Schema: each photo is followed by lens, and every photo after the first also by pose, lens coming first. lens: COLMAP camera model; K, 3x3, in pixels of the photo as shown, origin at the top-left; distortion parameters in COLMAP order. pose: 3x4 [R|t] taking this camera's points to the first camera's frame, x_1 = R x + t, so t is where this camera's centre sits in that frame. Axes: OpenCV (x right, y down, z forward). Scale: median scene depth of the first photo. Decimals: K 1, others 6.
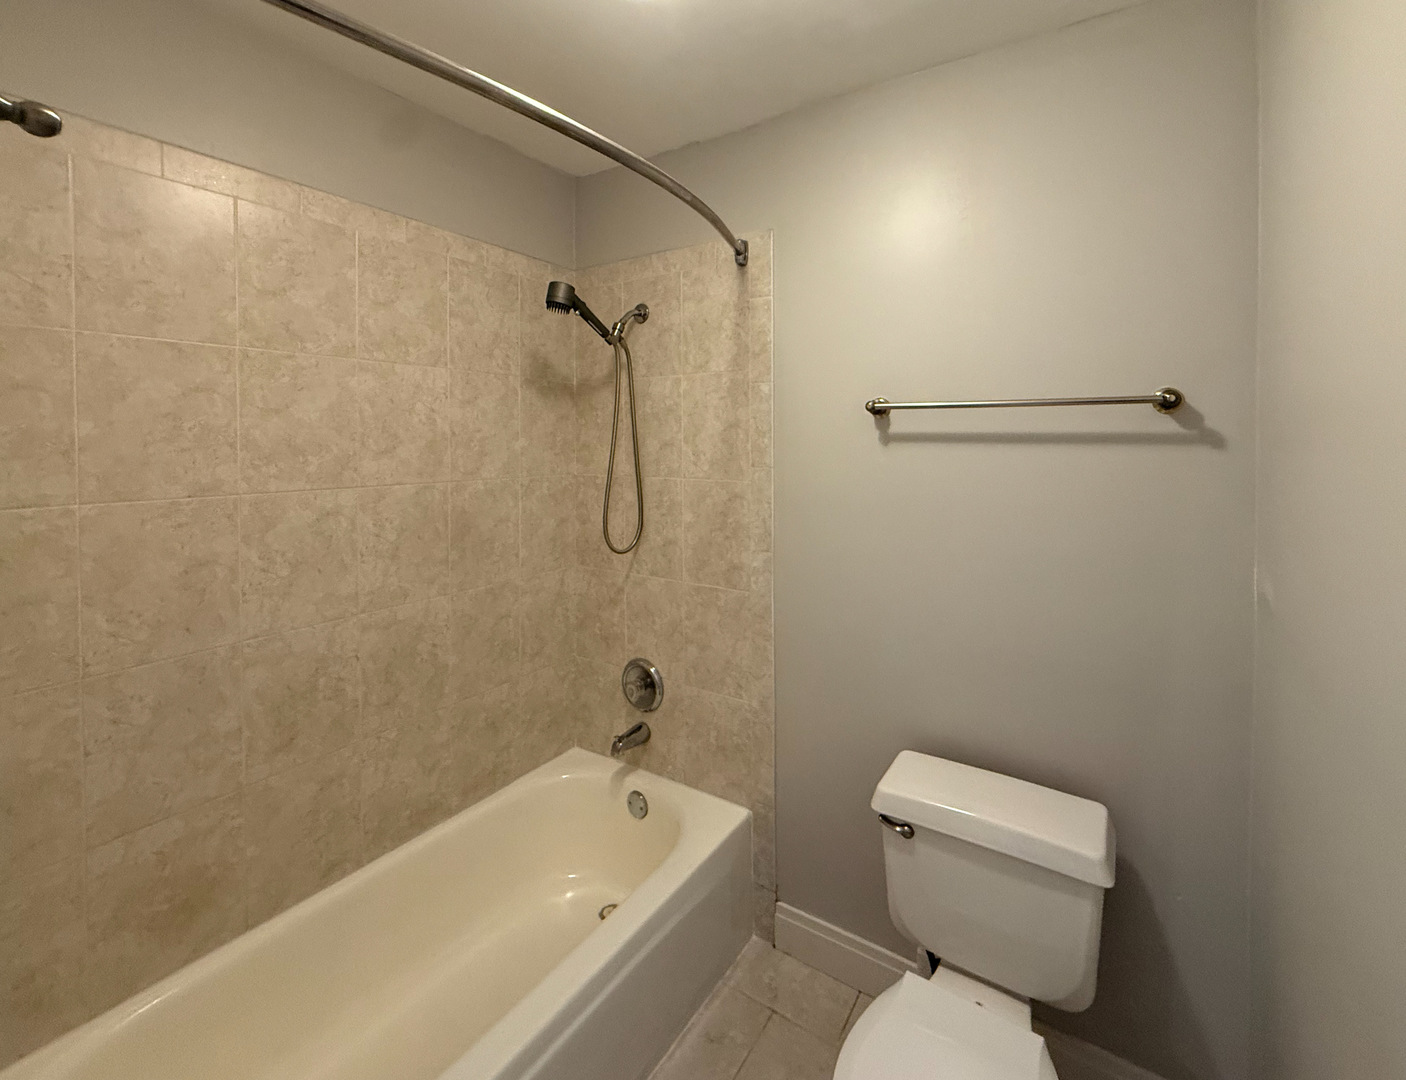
lens RADIAL K [[608.2, 0, 702.3], [0, 608.2, 540.7], [0, 0, 1]] dist [-0.000511, 0.000000]
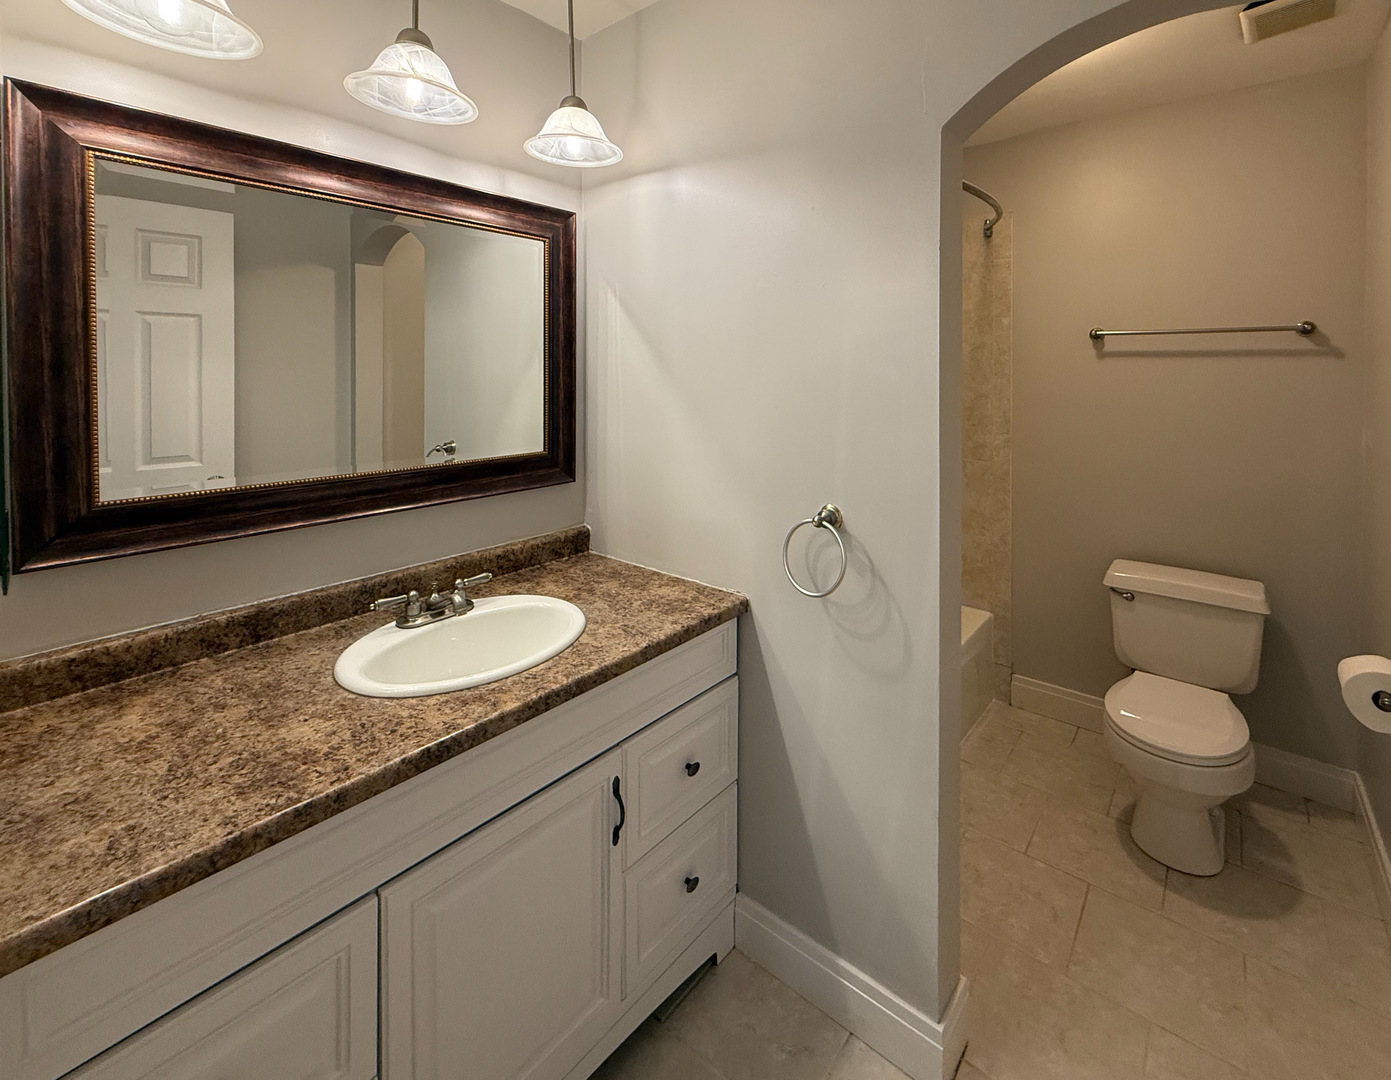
lens RADIAL K [[628.2, 0, 721.6], [0, 628.2, 465.6], [0, 0, 1]] dist [-0.001143, -0.000496]
pose [[0.995384, 0.016071, -0.094613, -0.472078], [-0.017388, 0.999763, -0.013115, 0.138688], [0.094380, 0.014699, 0.995428, -0.612851]]
